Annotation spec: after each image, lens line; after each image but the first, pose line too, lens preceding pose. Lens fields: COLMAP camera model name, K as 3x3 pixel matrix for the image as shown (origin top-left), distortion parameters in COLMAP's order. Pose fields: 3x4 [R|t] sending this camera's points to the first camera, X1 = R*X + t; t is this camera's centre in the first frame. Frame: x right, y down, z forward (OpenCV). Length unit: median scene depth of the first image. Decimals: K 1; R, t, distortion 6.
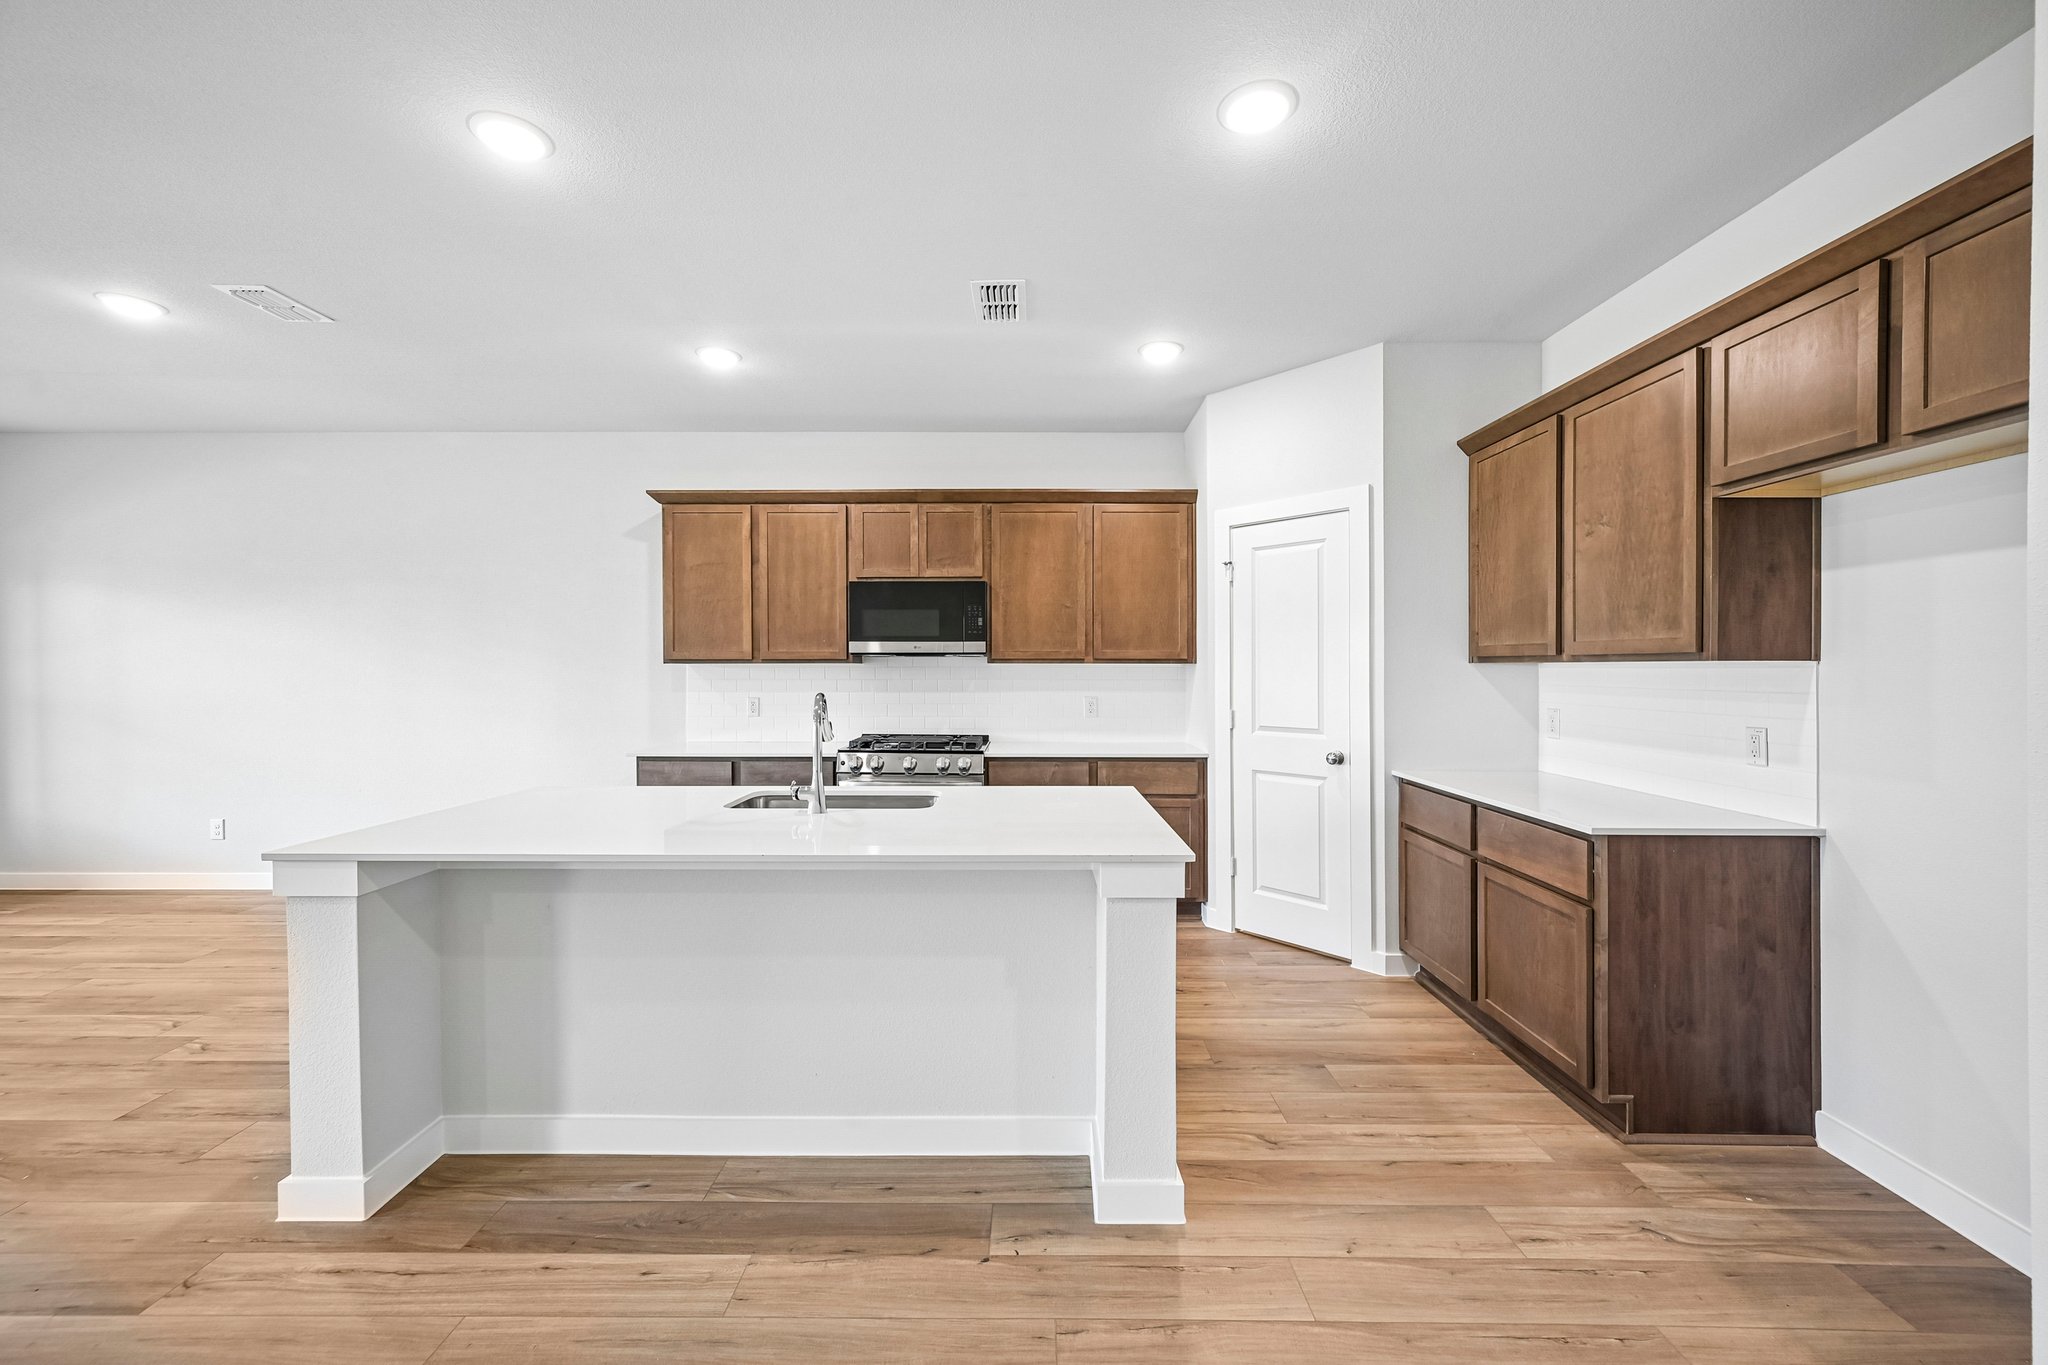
lens RADIAL K [[807.7, 0, 1023.7], [0, 807.7, 680.3], [0, 0, 1]] dist [0.001004, -0.000093]
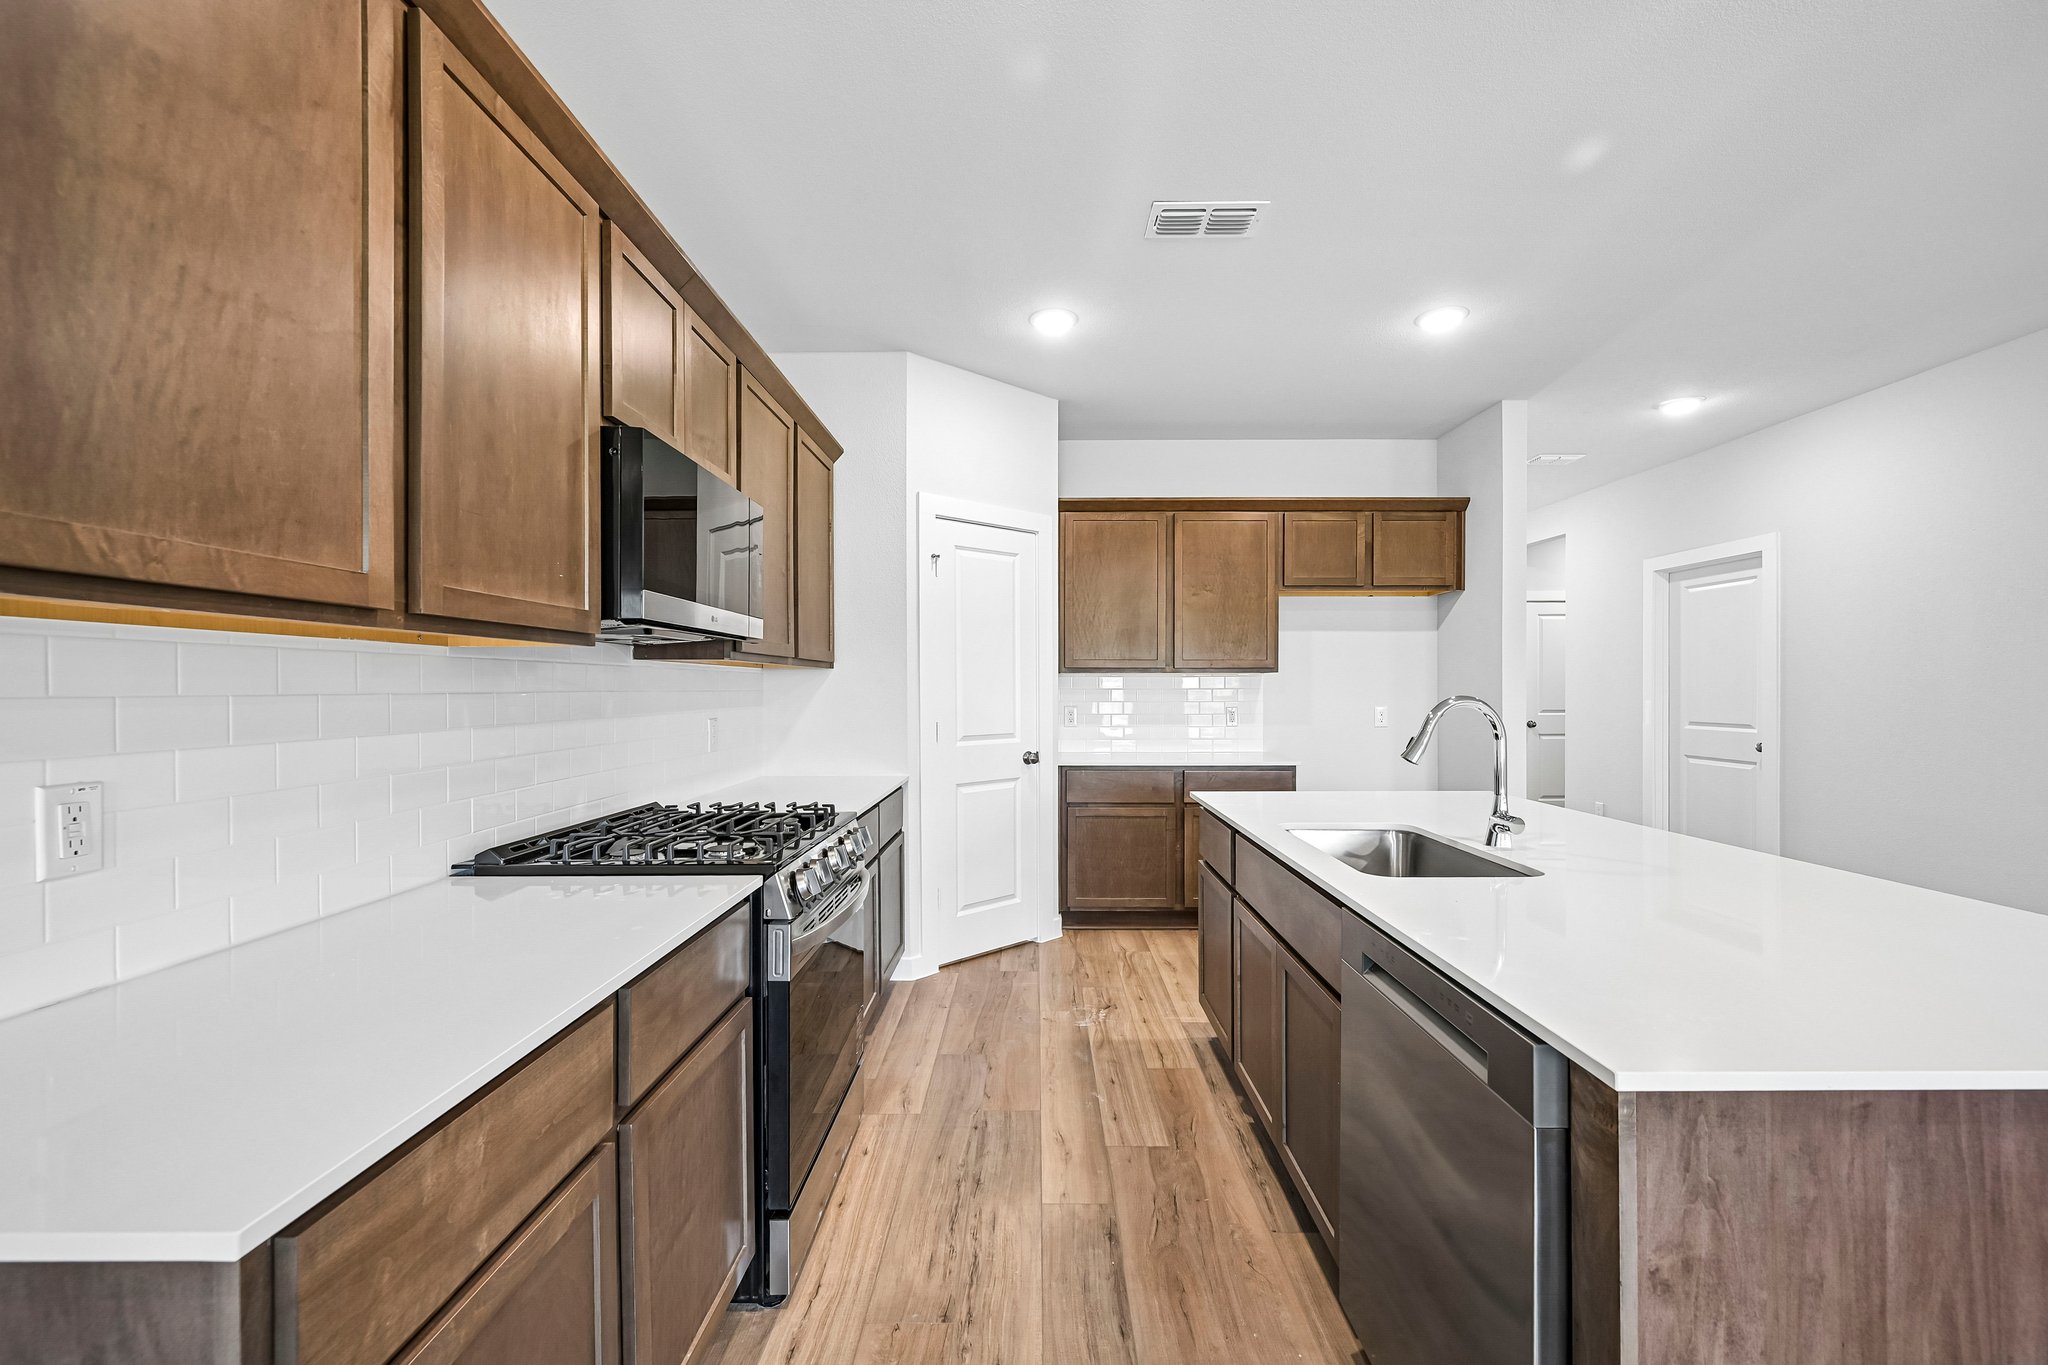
lens RADIAL K [[824.8, 0, 1035.4], [0, 824.8, 689.2], [0, 0, 1]] dist [-0.000687, -0.000093]
pose [[-0.004765, -0.003123, 0.999984, -0.751773], [0.016369, 0.999861, 0.003201, 0.000226], [-0.999855, 0.016384, -0.004714, 1.032110]]
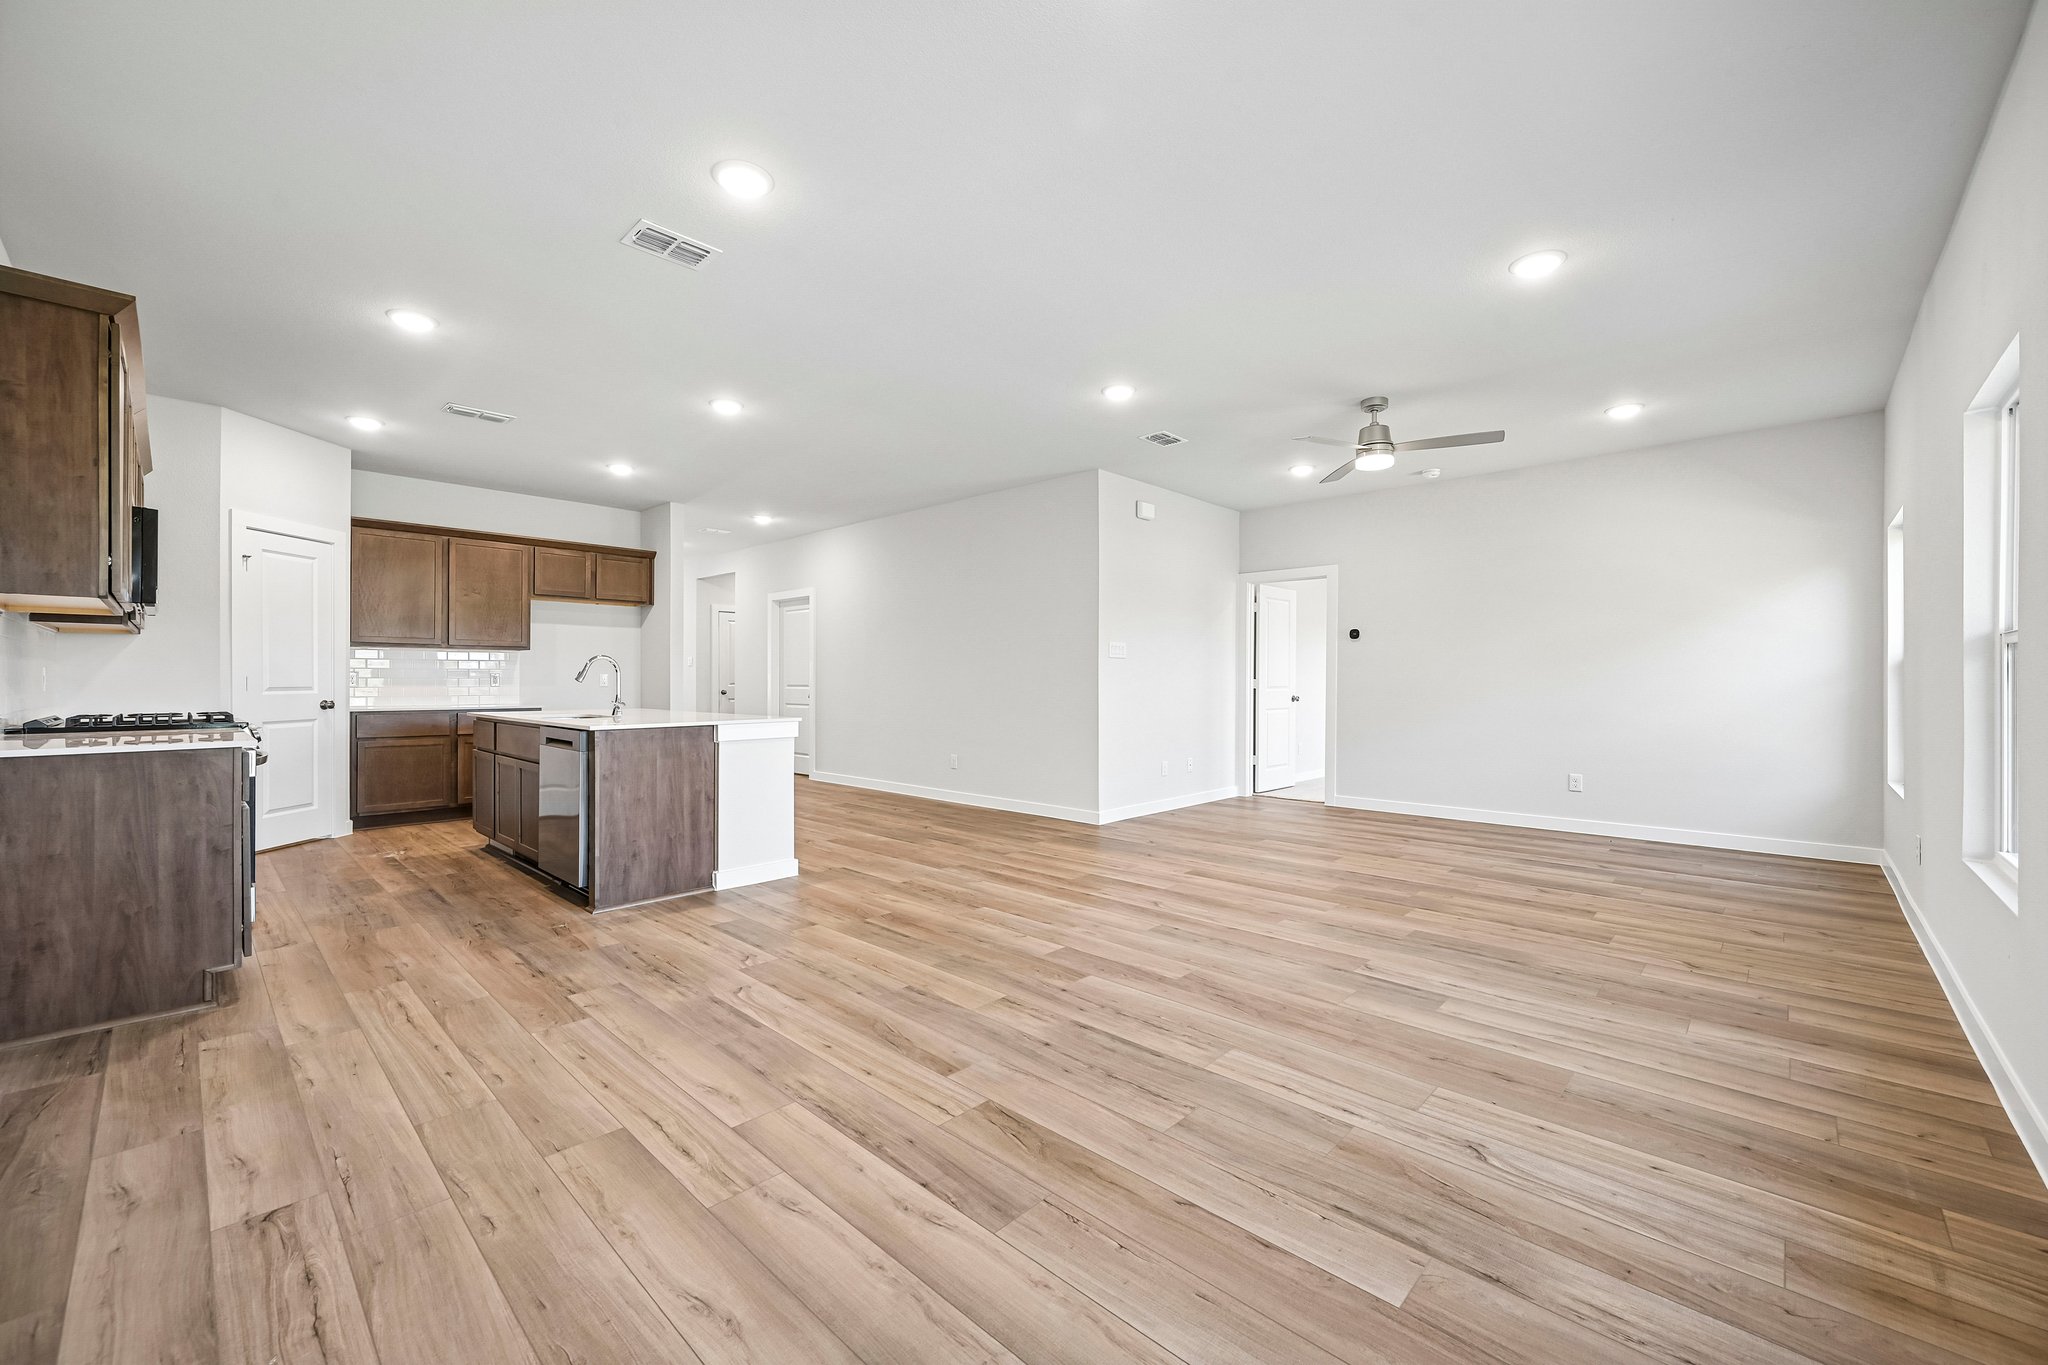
lens RADIAL K [[807.7, 0, 1023.7], [0, 807.7, 680.3], [0, 0, 1]] dist [0.001004, -0.000093]
pose [[-0.728674, -0.002118, 0.684858, -1.669866], [0.007572, 0.999909, 0.011149, 0.044783], [-0.684819, 0.013309, -0.728592, 1.252358]]
